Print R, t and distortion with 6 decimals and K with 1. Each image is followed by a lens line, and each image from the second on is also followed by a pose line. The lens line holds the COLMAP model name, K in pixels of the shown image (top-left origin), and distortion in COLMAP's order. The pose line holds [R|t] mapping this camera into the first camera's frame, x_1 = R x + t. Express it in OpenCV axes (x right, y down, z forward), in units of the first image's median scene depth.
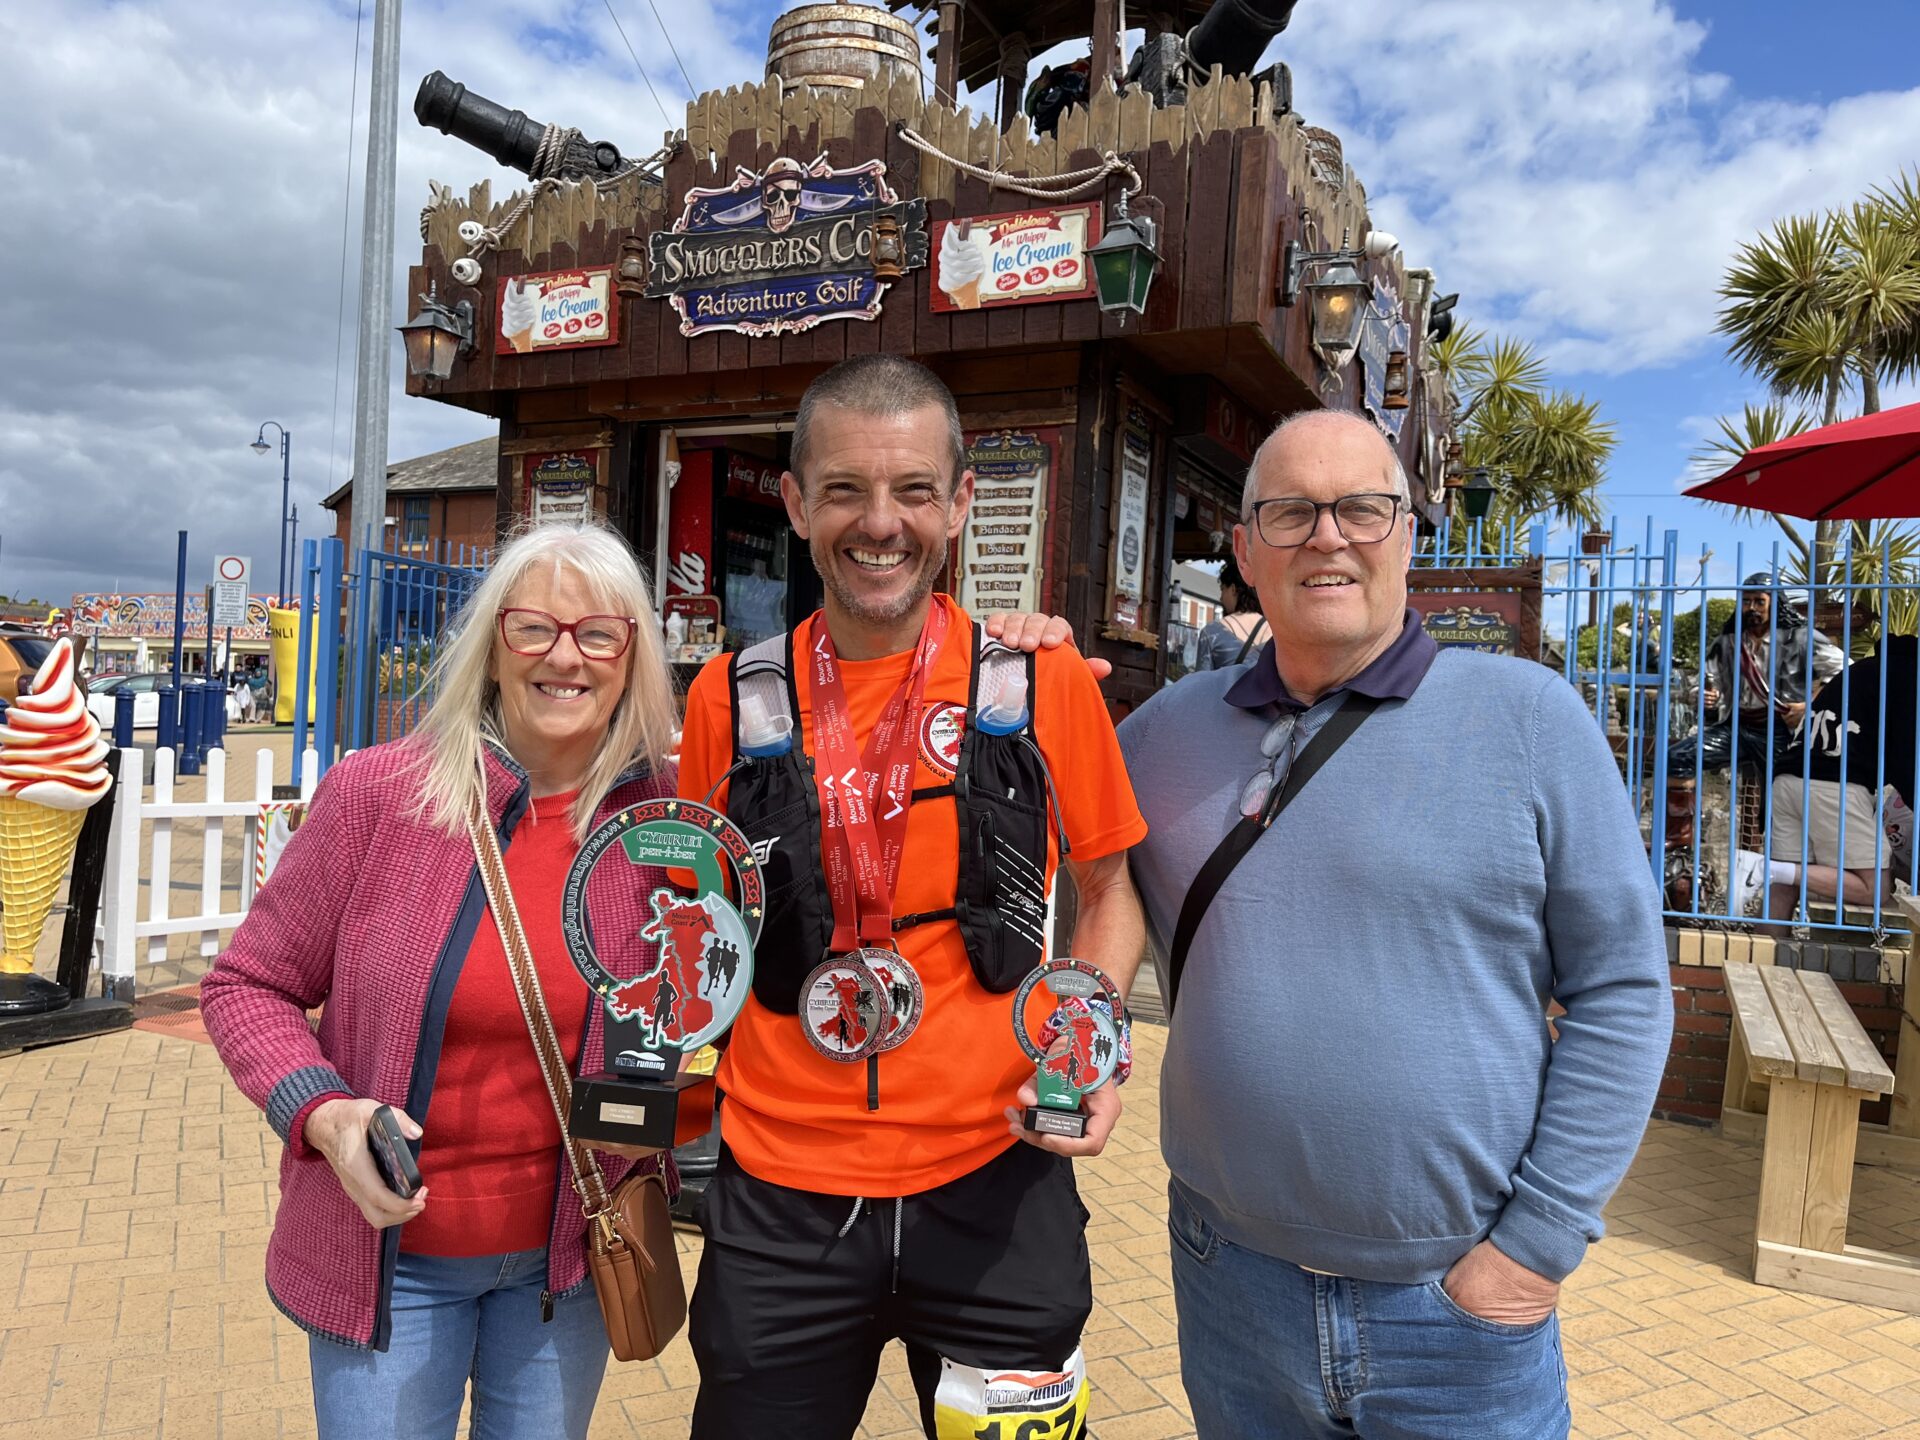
lens RADIAL K [[1478.1, 0, 946.1], [0, 1478.1, 731.7], [0, 0, 1]] dist [0.043425, -0.046661]
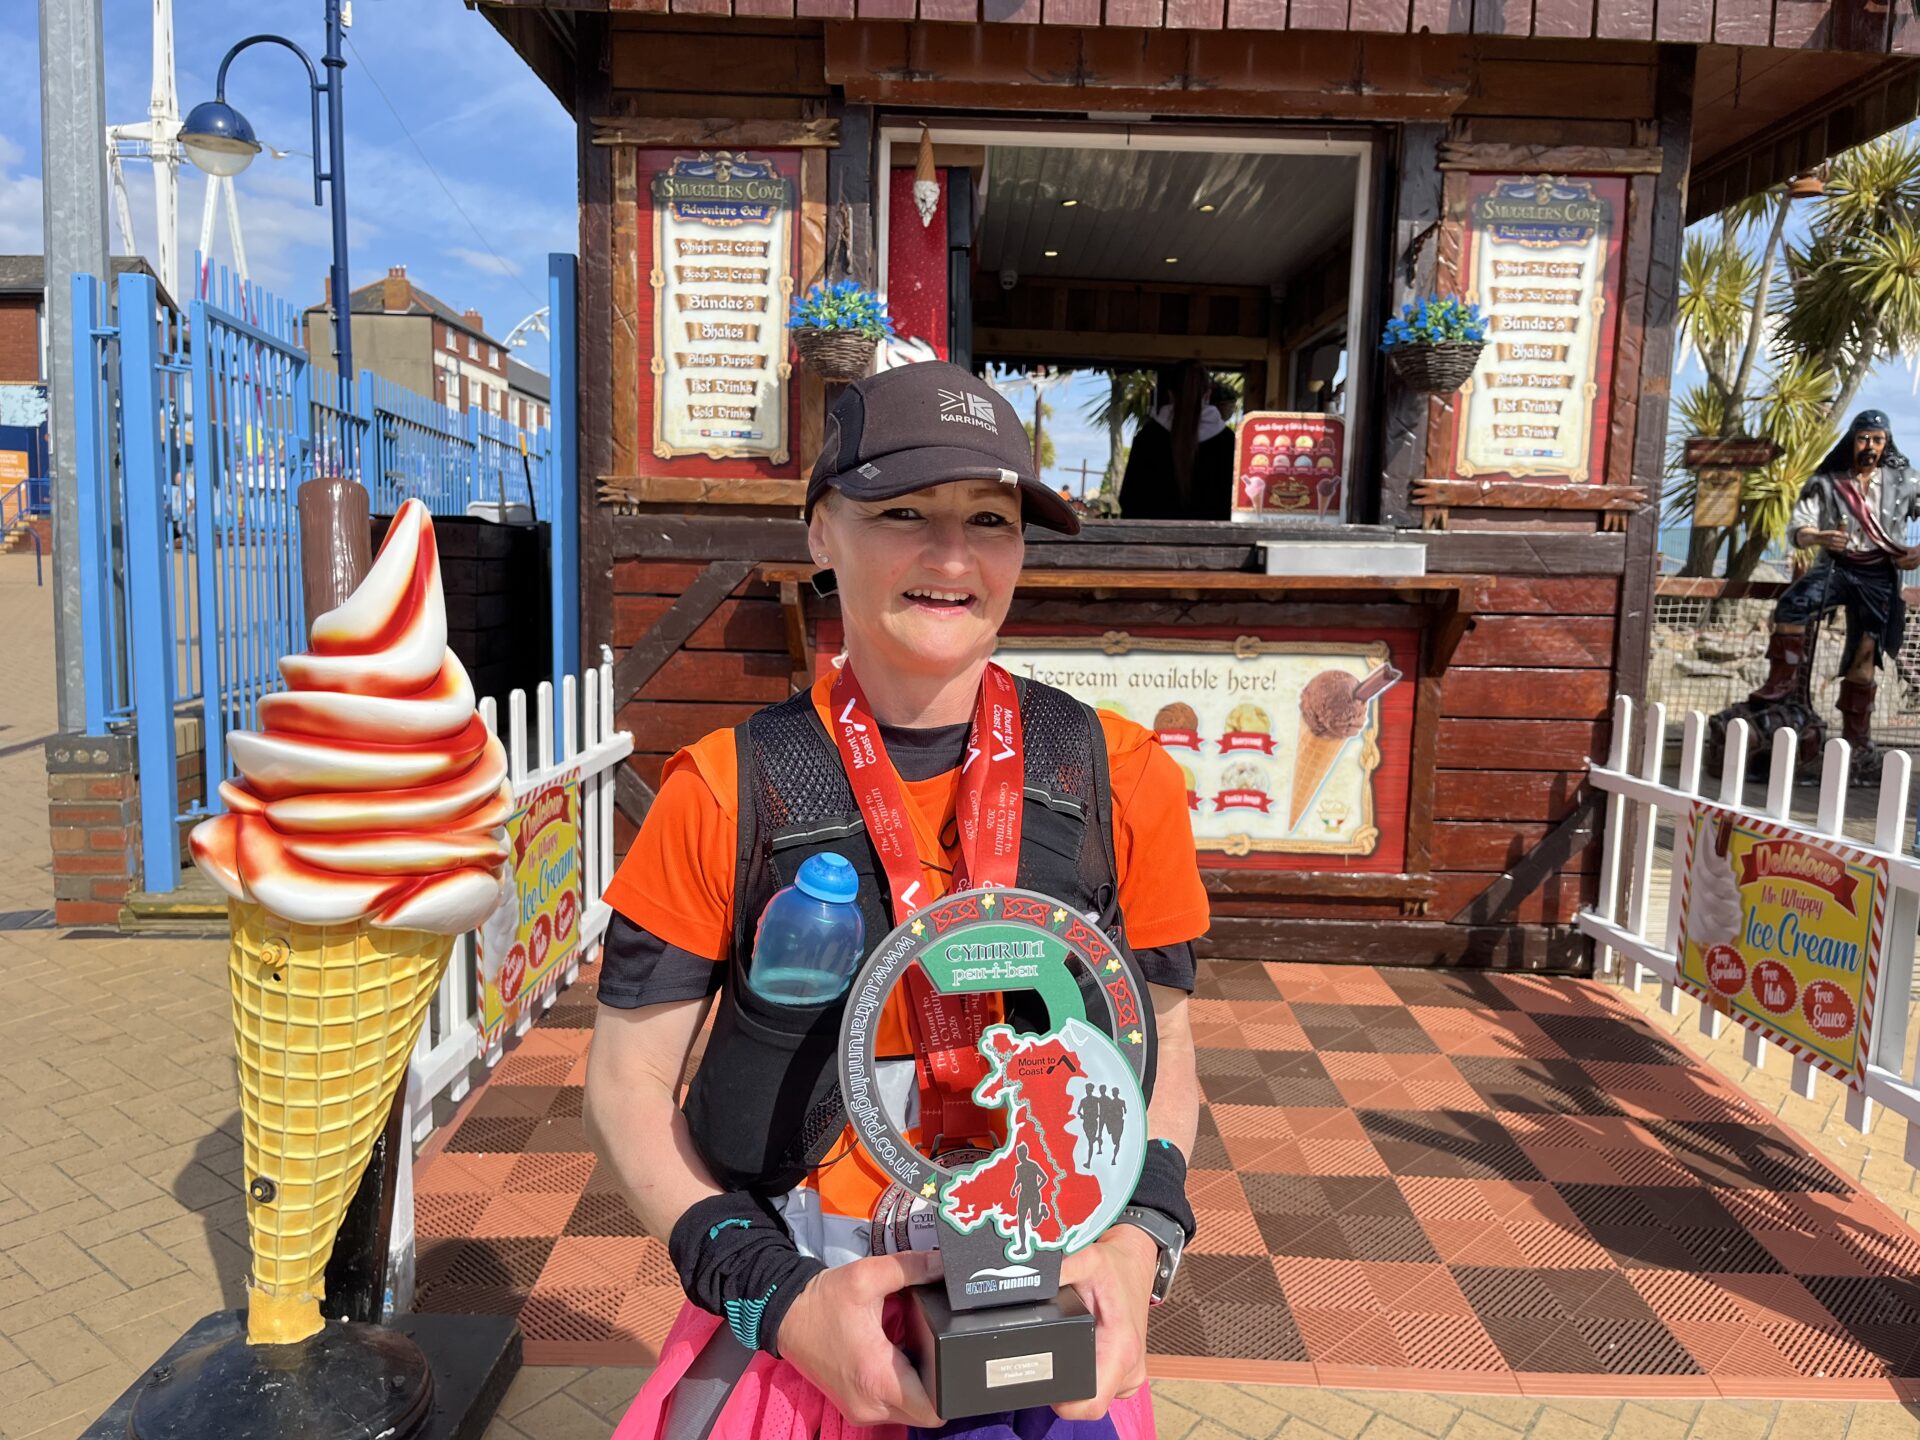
lens RADIAL K [[1478.1, 0, 980.2], [0, 1478.1, 740.8], [0, 0, 1]] dist [0.043425, -0.046661]
pose [[0.887232, -0.076537, 0.454929, -0.524683], [0.015490, 0.990528, 0.136436, -0.041902], [-0.461063, -0.114004, 0.880014, 0.479833]]
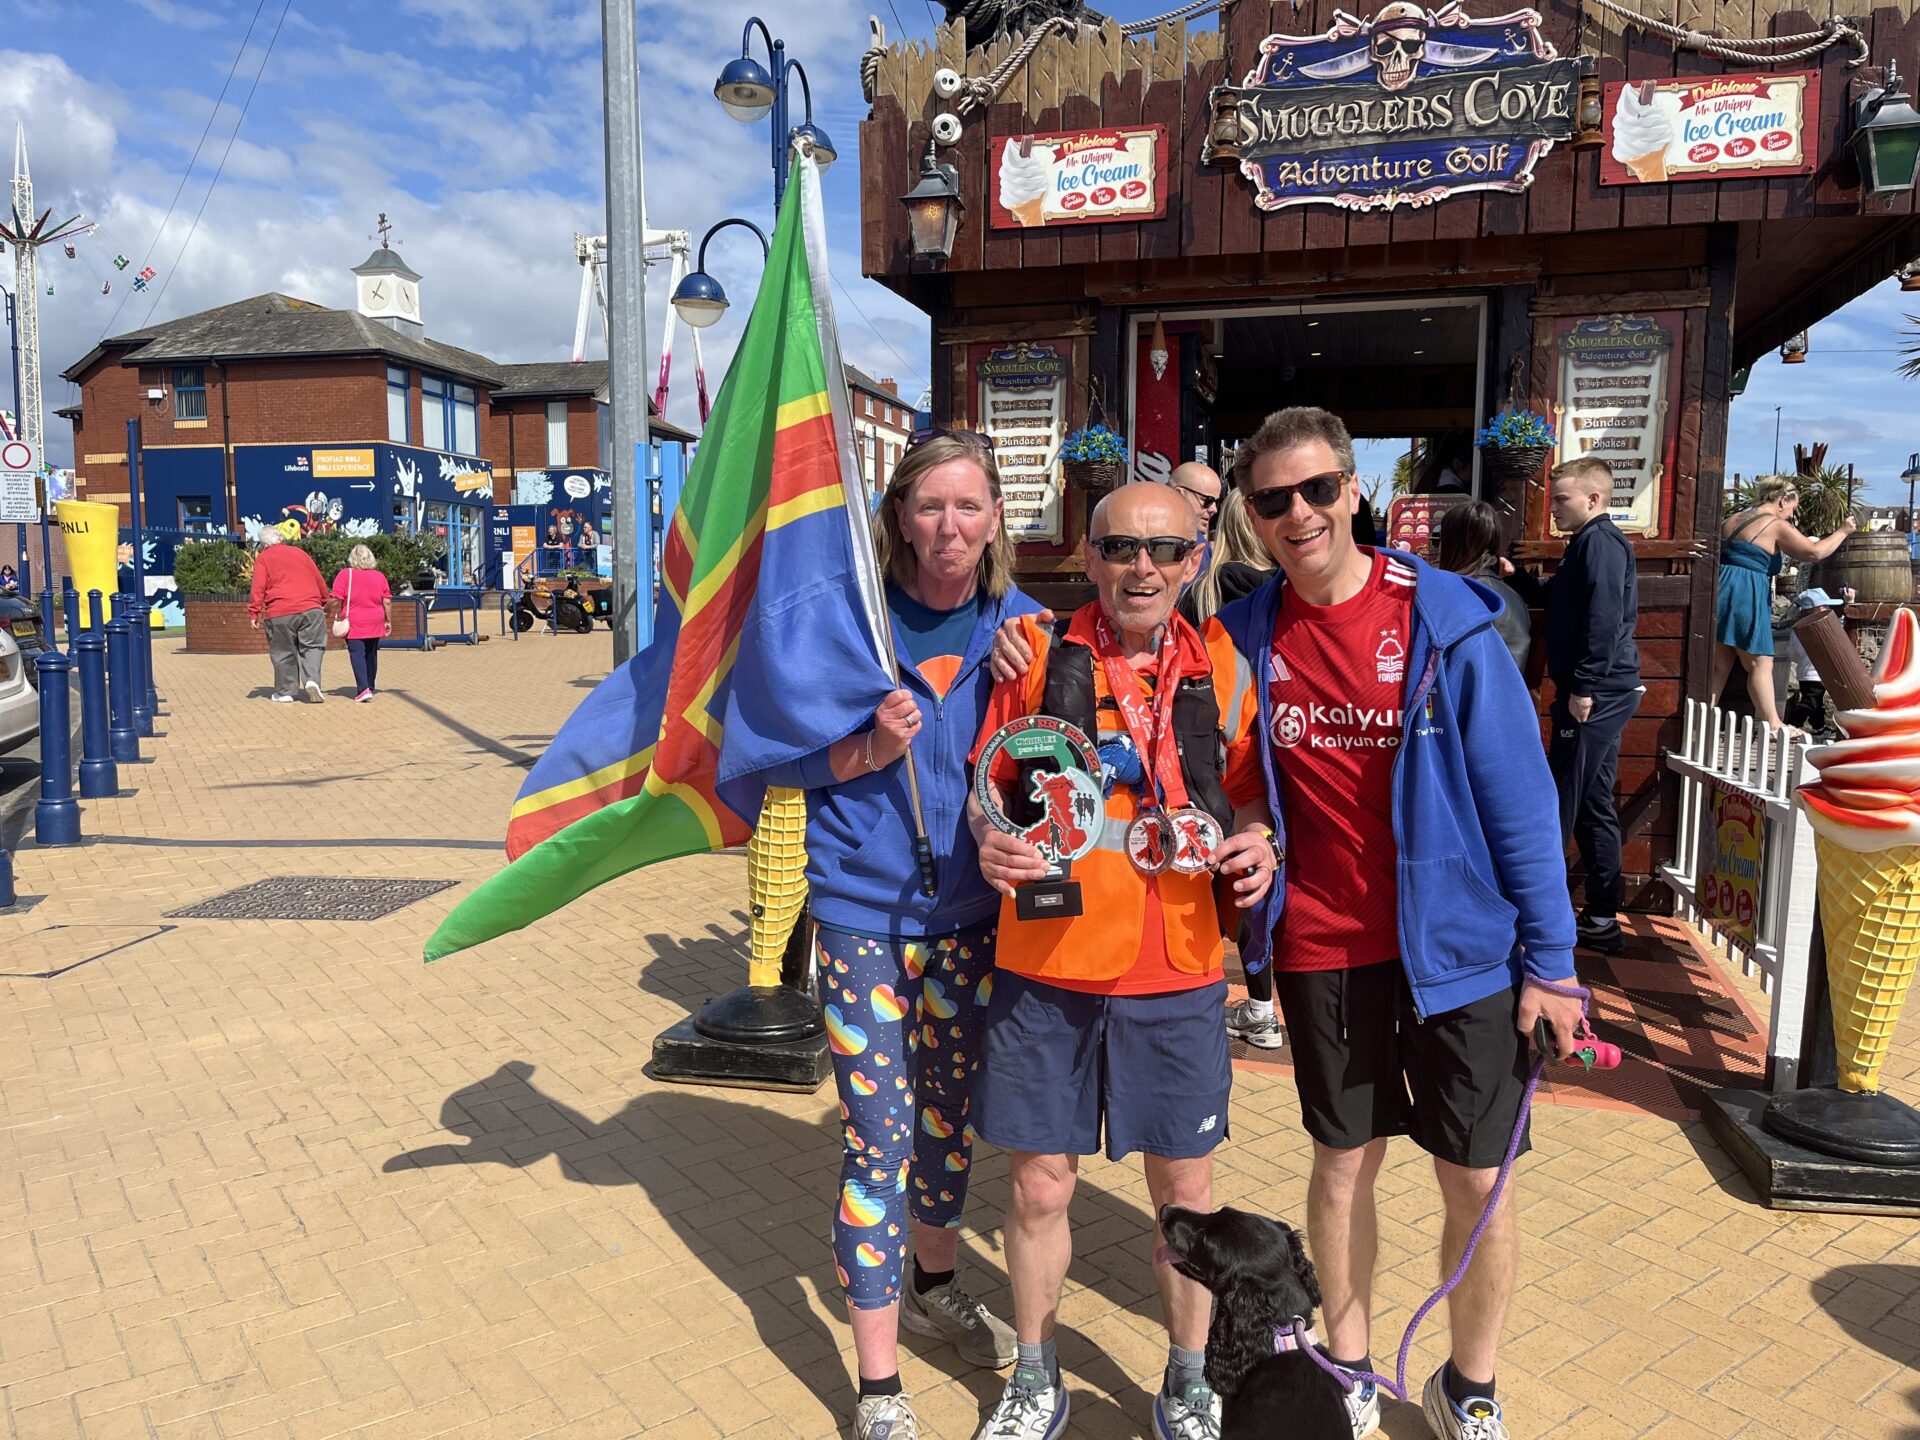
lens RADIAL K [[1478.1, 0, 935.1], [0, 1478.1, 746.1], [0, 0, 1]] dist [0.043425, -0.046661]
pose [[0.981796, -0.059647, 0.180332, -0.562048], [0.040994, 0.993579, 0.105450, -0.050030], [-0.185464, -0.096137, 0.977937, 0.136842]]
